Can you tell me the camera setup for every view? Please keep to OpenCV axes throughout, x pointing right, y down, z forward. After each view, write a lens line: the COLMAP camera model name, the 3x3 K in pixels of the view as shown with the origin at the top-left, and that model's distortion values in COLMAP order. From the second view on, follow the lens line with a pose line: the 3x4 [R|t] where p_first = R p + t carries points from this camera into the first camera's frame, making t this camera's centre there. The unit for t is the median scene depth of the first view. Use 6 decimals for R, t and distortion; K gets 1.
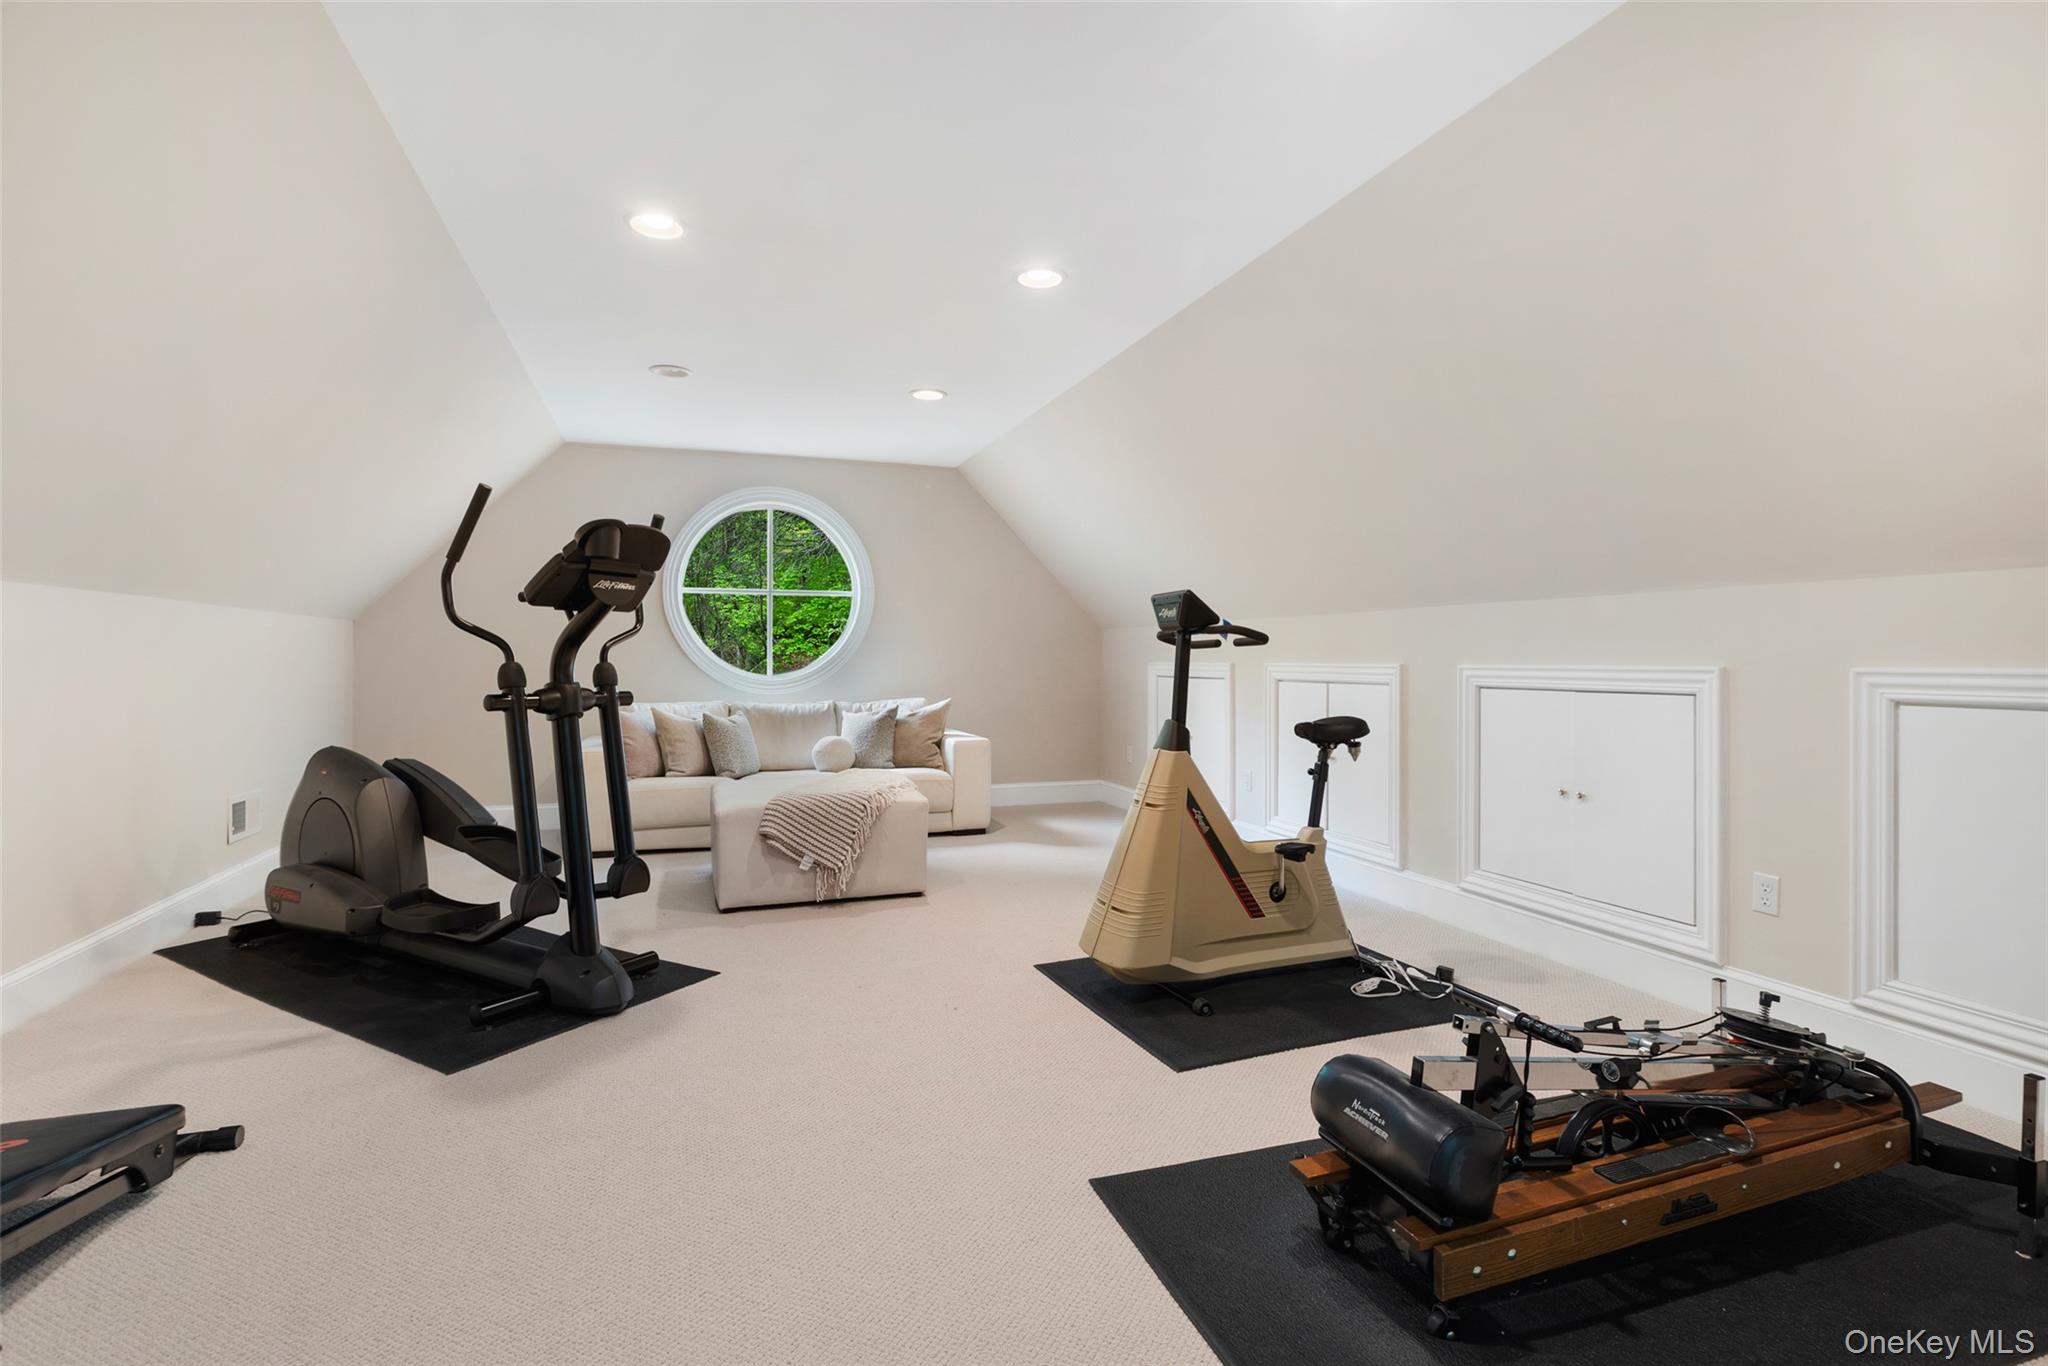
lens RADIAL K [[945.3, 0, 1023.0], [0, 945.3, 672.5], [0, 0, 1]] dist [-0.002090, -0.000519]
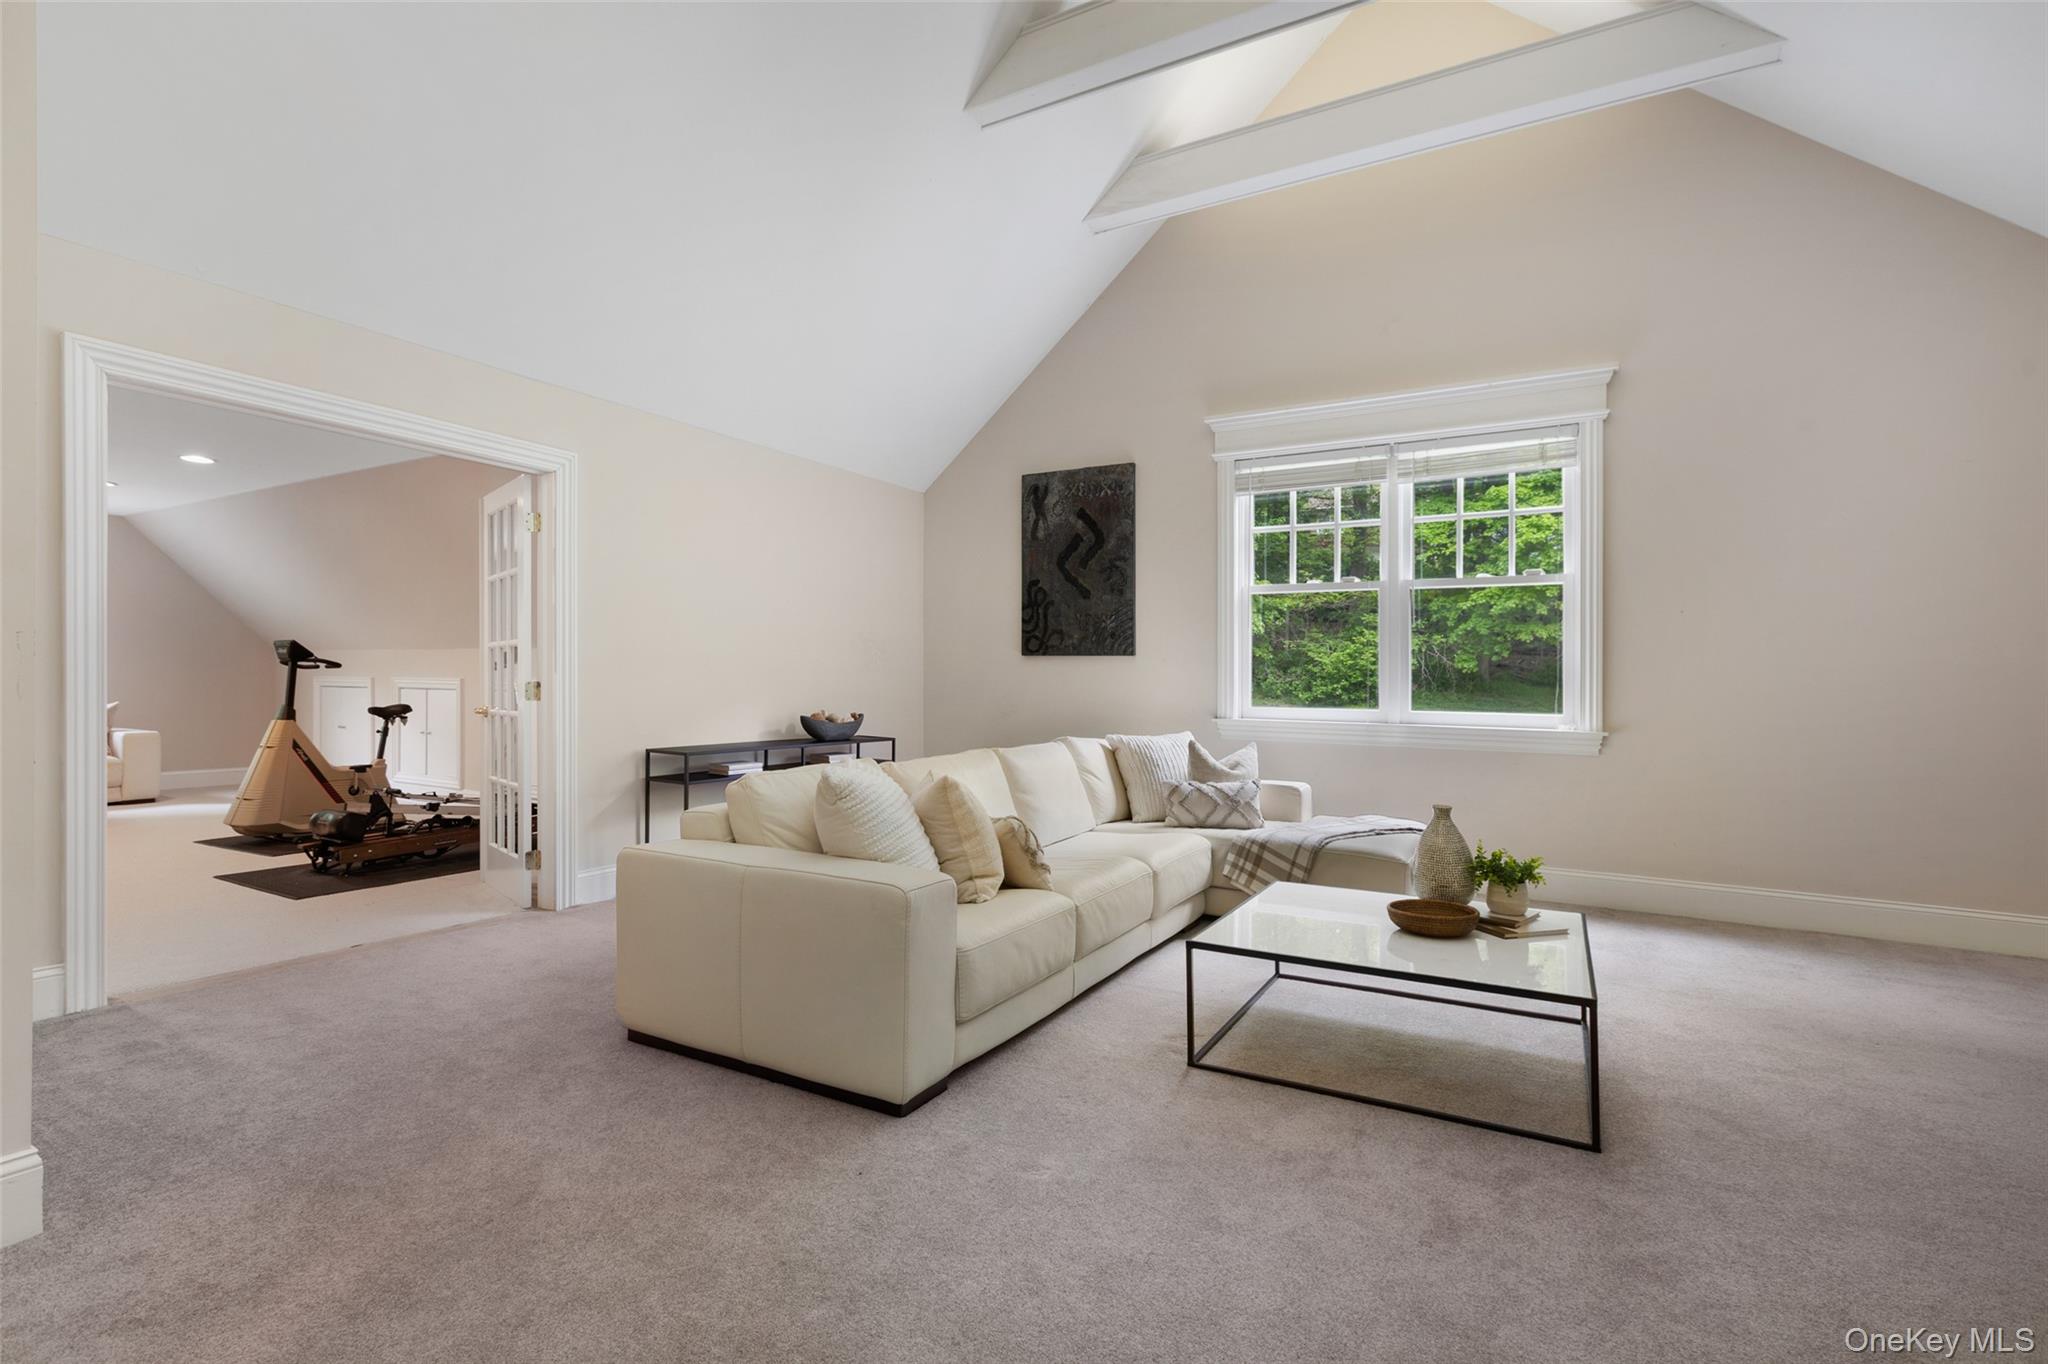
lens RADIAL K [[945.3, 0, 1030.1], [0, 945.3, 691.3], [0, 0, 1]] dist [-0.002090, -0.000519]
pose [[0.757307, 0.001564, 0.653057, 0.047420], [-0.001910, 0.999998, -0.000180, 0.018780], [-0.653056, -0.001111, 0.757309, -1.485388]]
